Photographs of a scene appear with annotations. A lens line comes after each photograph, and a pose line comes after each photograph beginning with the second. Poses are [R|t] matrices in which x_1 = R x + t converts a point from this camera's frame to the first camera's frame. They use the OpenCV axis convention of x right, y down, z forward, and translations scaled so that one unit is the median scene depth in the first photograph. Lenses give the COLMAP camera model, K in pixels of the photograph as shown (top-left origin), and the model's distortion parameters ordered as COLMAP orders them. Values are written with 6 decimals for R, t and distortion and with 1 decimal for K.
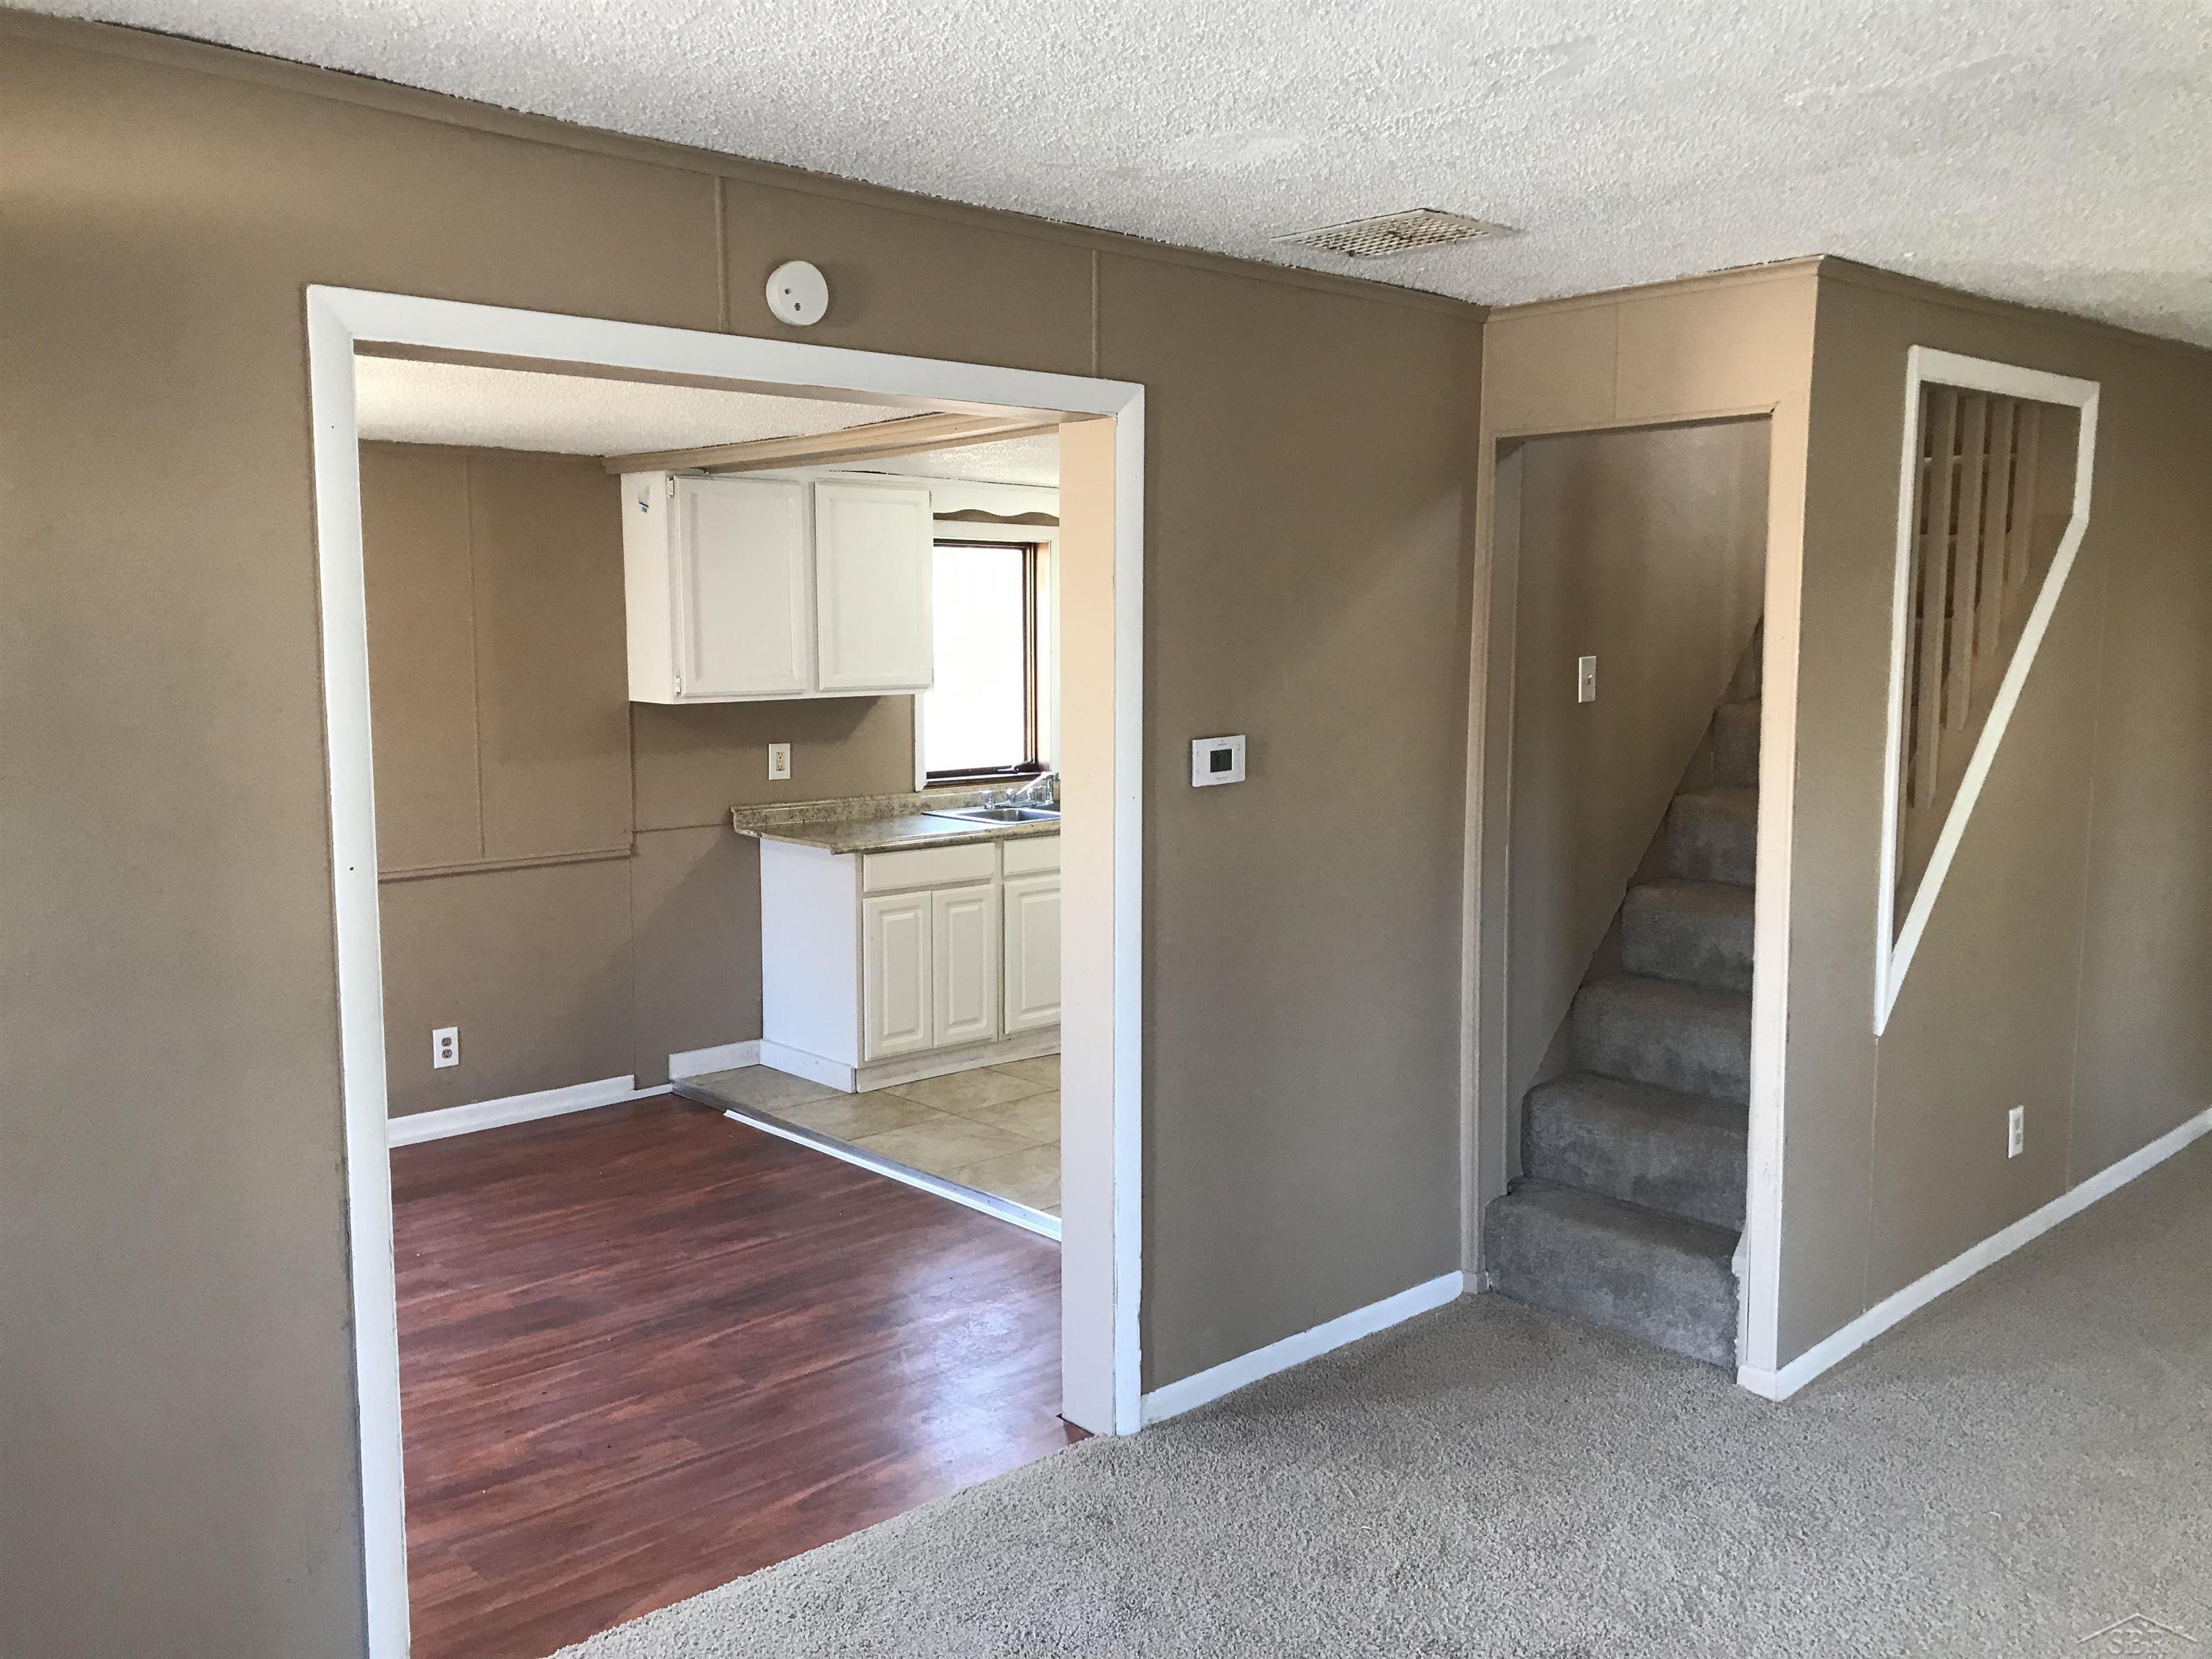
lens RADIAL K [[1816.4, 0, 1105.9], [0, 1816.4, 834.3], [0, 0, 1]] dist [-0.011241, -0.003407]
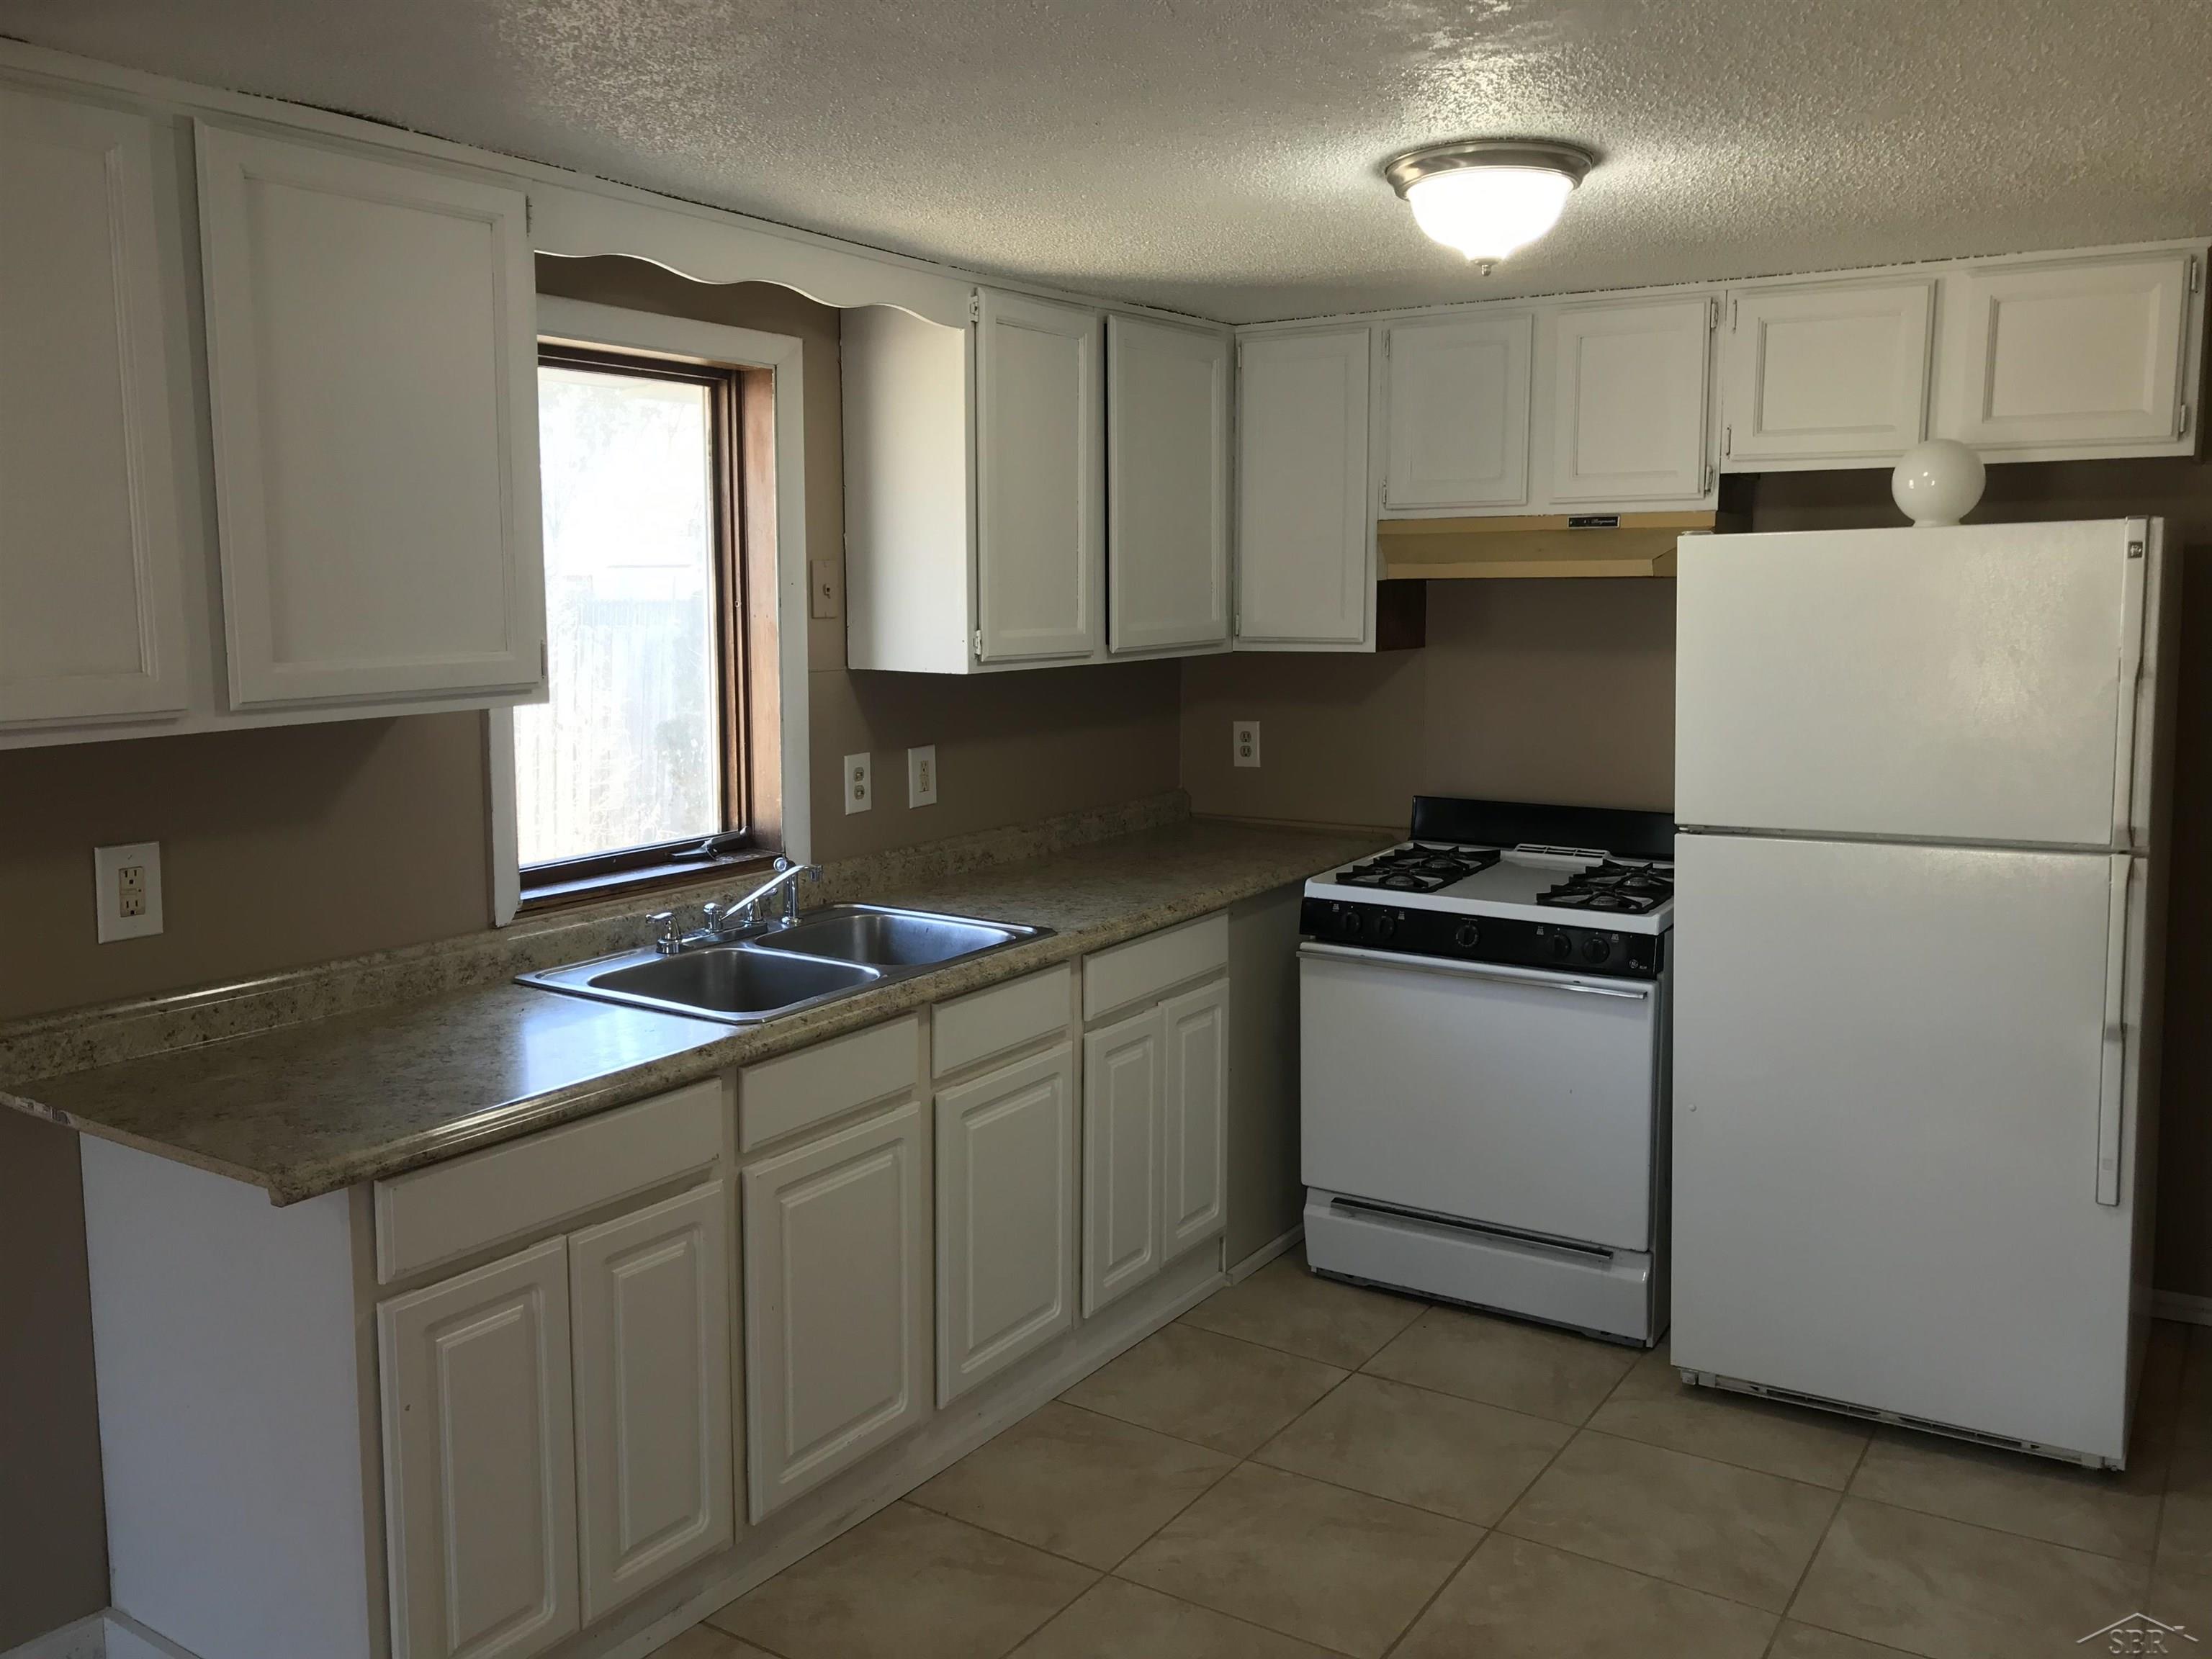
lens RADIAL K [[1816.4, 0, 1108.1], [0, 1816.4, 817.2], [0, 0, 1]] dist [-0.011241, -0.003407]
pose [[0.967323, -0.026294, 0.252180, -0.077599], [0.021364, 0.999524, 0.022269, -0.060288], [-0.252646, -0.016154, 0.967424, 0.588437]]
